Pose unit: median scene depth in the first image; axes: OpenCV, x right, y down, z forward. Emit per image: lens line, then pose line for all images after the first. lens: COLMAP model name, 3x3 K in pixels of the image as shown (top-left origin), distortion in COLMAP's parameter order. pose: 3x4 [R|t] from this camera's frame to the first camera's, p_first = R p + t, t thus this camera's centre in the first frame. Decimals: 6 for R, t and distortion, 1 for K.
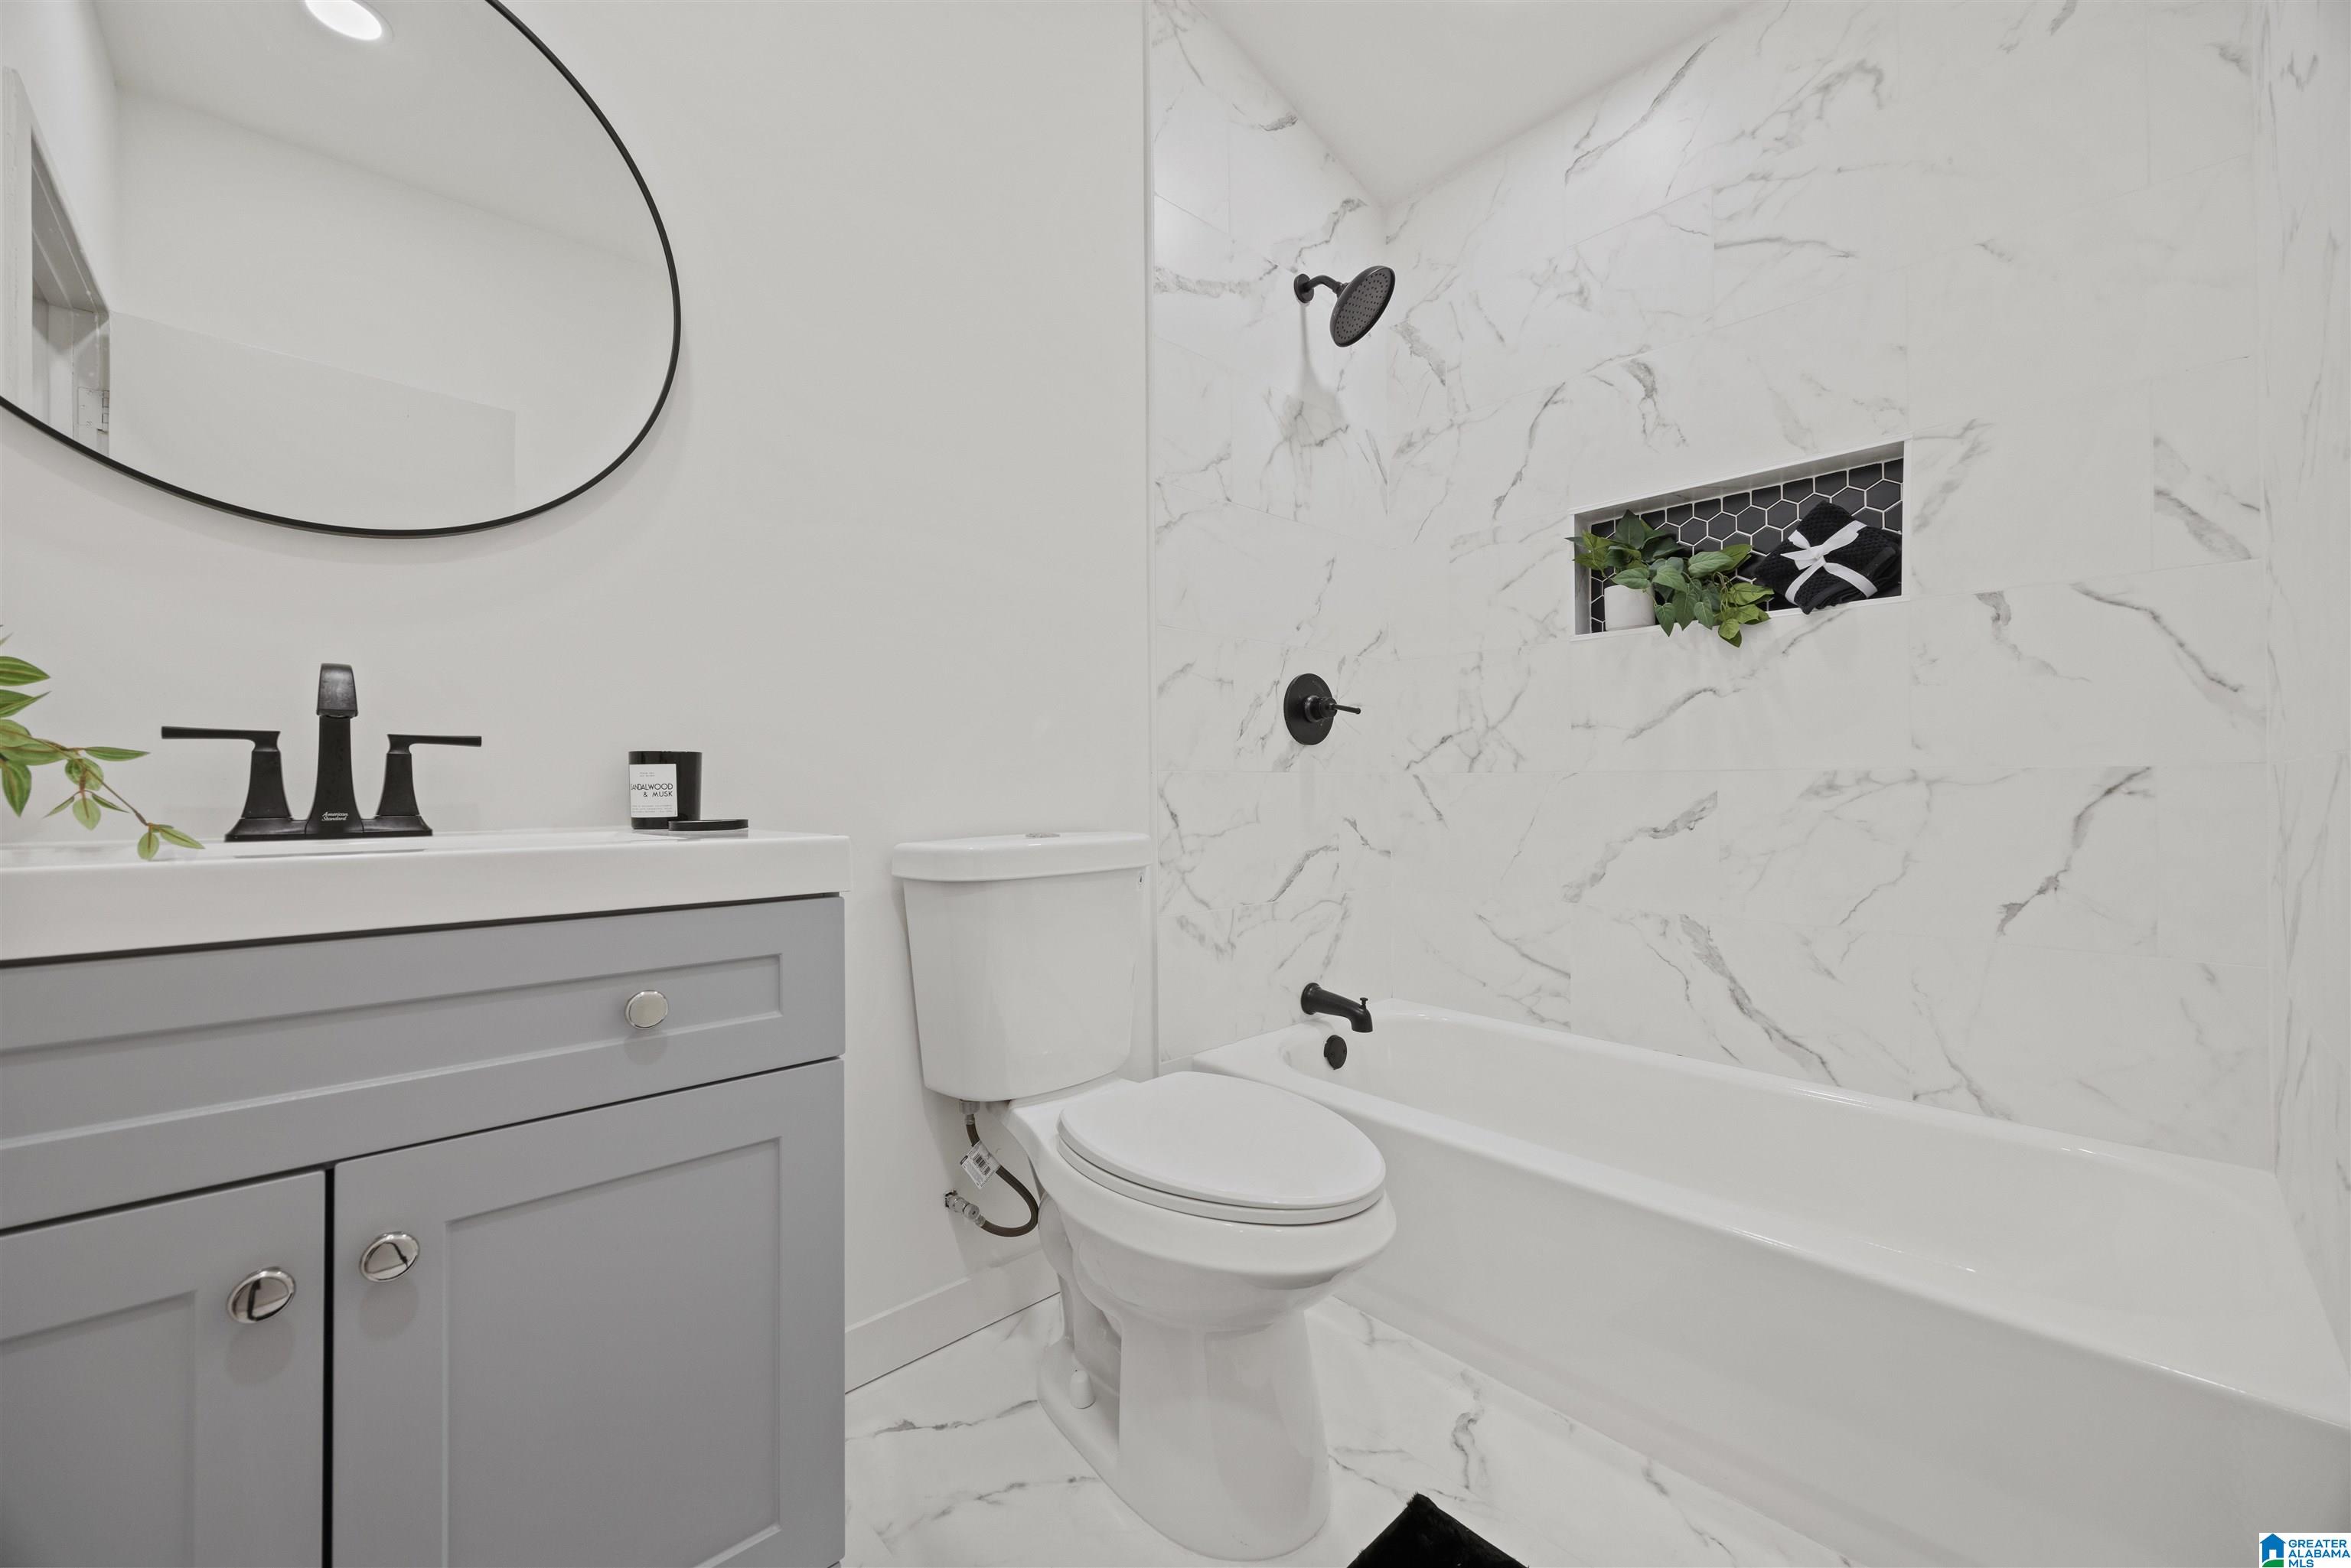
lens RADIAL K [[879.5, 0, 1184.4], [0, 879.5, 770.8], [0, 0, 1]] dist [-0.008956, 0.000538]
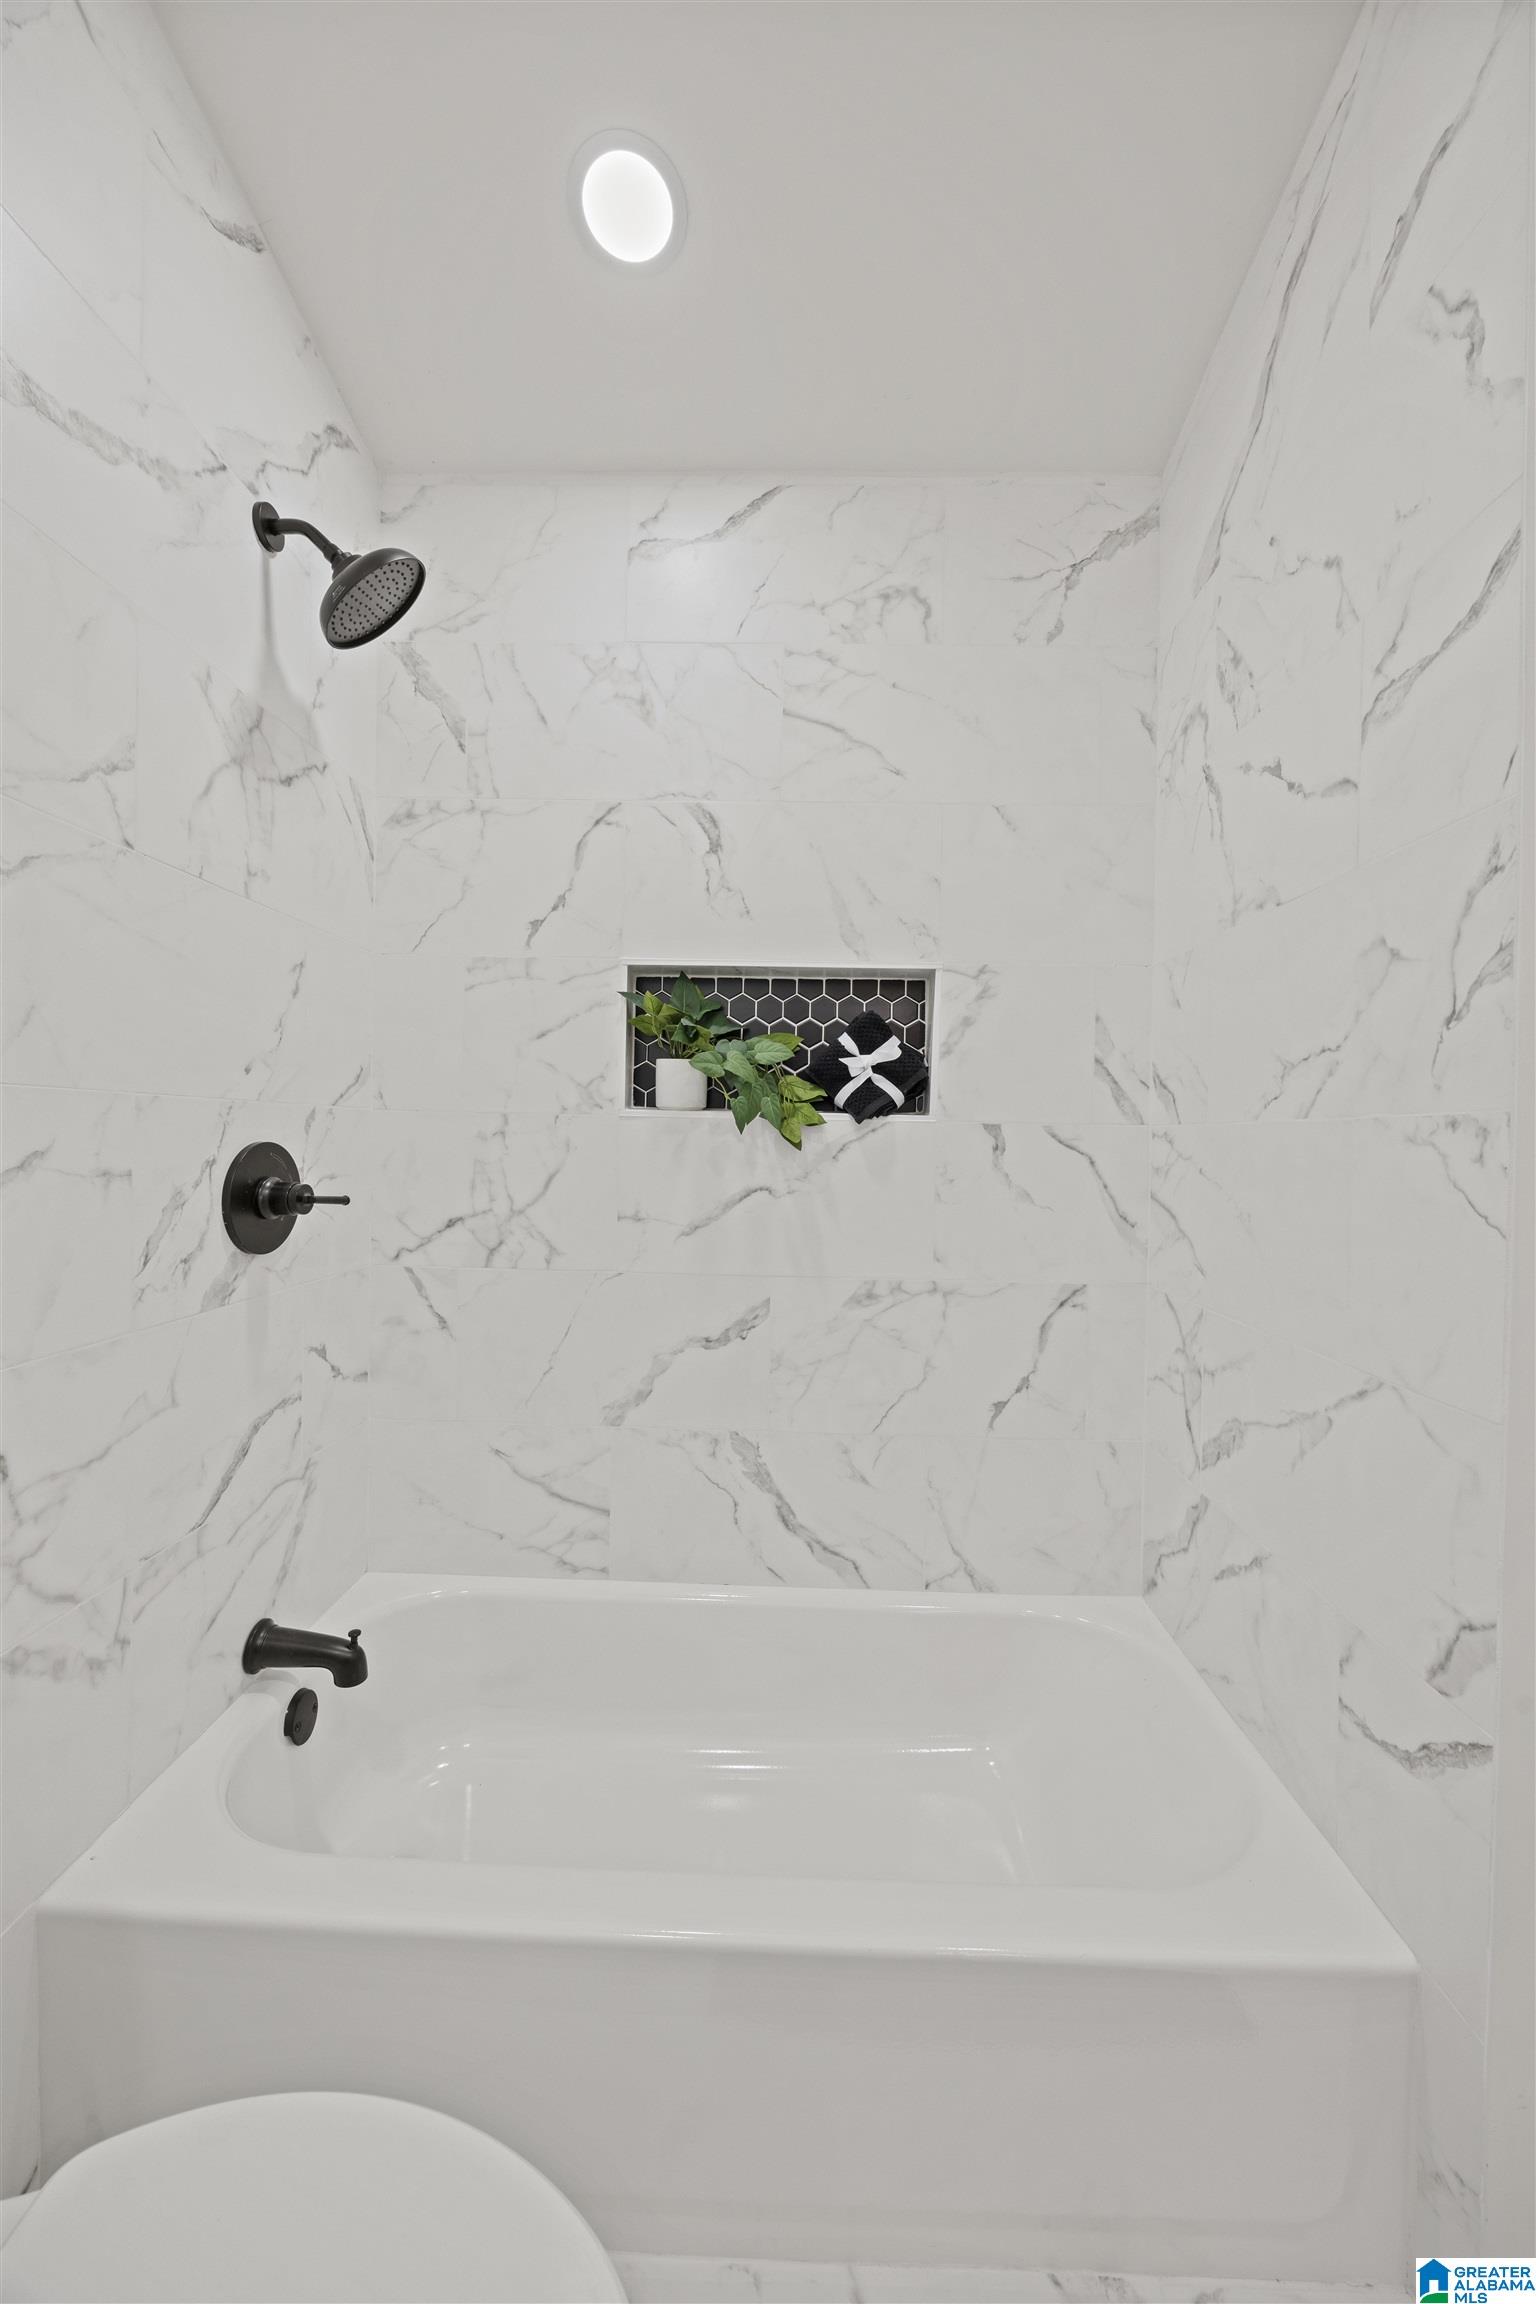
lens RADIAL K [[861.9, 0, 767.5], [0, 861.9, 1146.4], [0, 0, 1]] dist [-0.008956, 0.000538]
pose [[0.703141, 0.012229, 0.710945, -0.048921], [-0.034444, 0.999264, 0.016877, -0.142977], [-0.710216, -0.036355, 0.703045, 0.331144]]
